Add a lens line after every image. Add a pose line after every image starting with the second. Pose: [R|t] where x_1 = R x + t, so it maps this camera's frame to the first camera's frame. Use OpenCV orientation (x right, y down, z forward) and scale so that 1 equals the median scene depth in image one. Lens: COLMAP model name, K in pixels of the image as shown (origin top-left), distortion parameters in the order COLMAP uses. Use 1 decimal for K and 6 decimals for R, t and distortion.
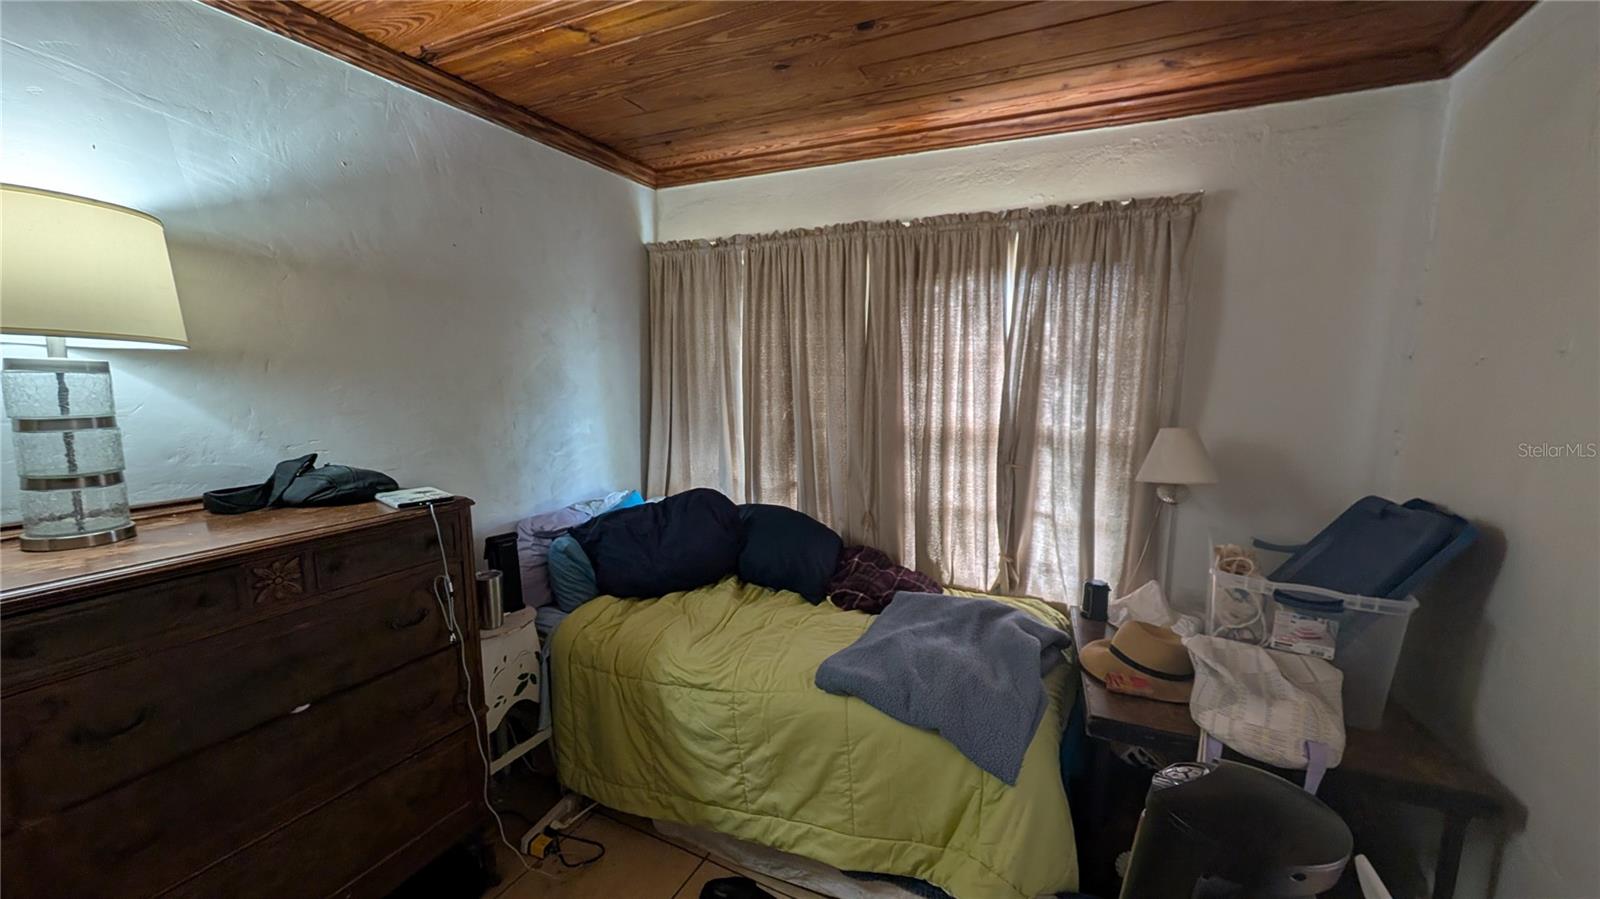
lens RADIAL K [[602.2, 0, 800.0], [0, 602.2, 449.5], [0, 0, 1]] dist [0.000704, 0.000092]
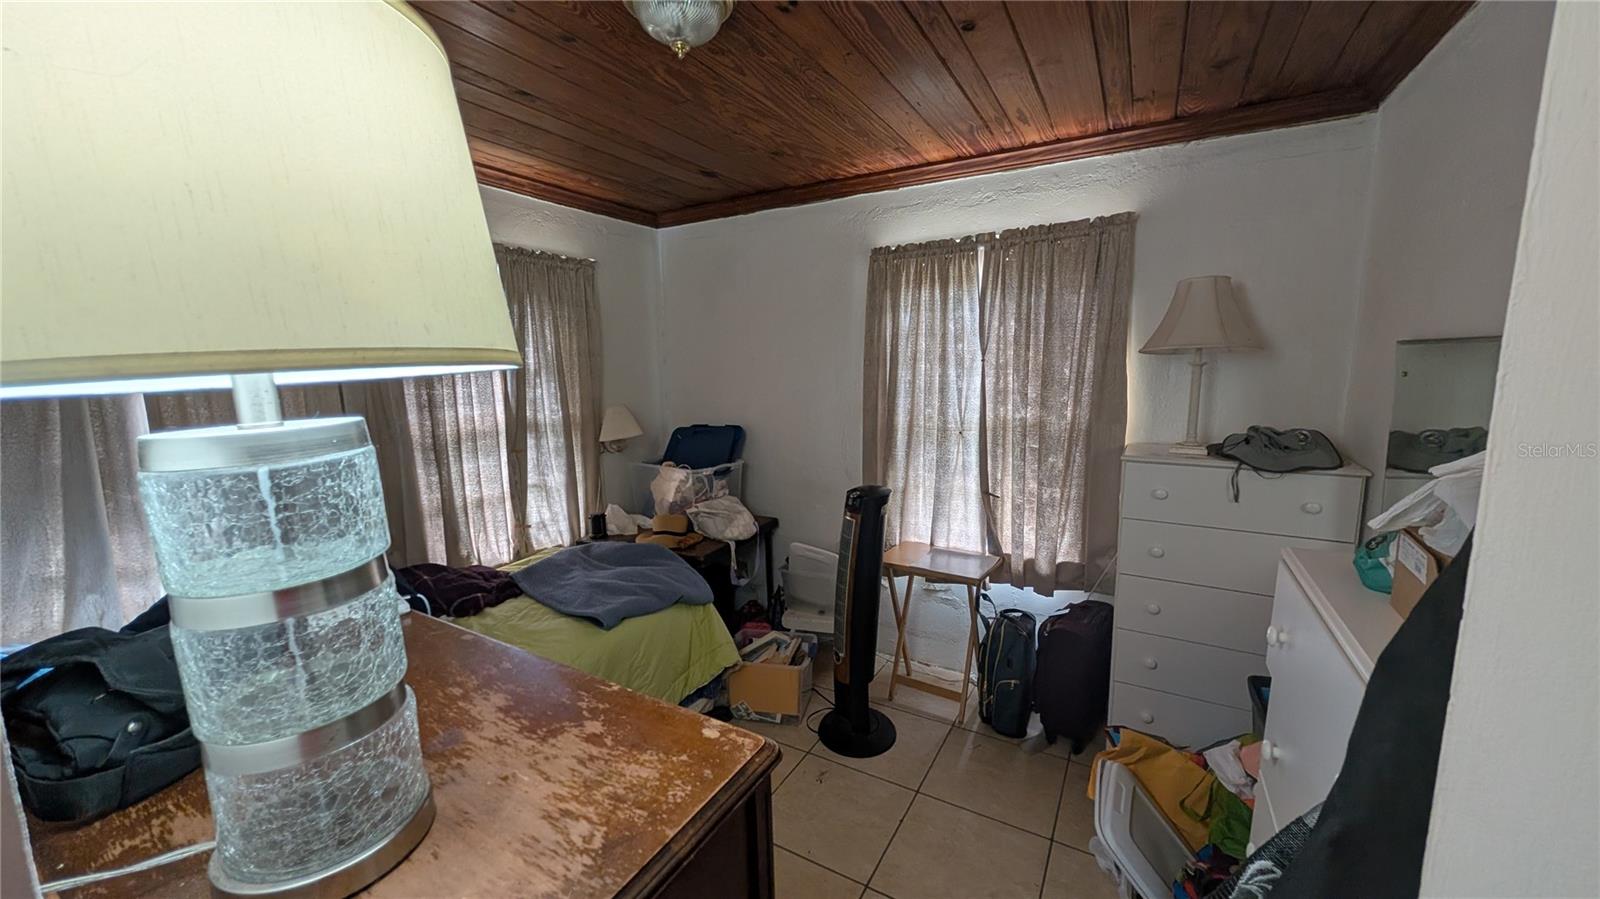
lens RADIAL K [[602.2, 0, 800.0], [0, 602.2, 449.5], [0, 0, 1]] dist [0.000704, 0.000092]
pose [[0.056966, -0.157745, 0.985835, -0.858242], [0.150482, 0.977514, 0.147718, -0.074136], [-0.986970, 0.139936, 0.079423, 0.340296]]
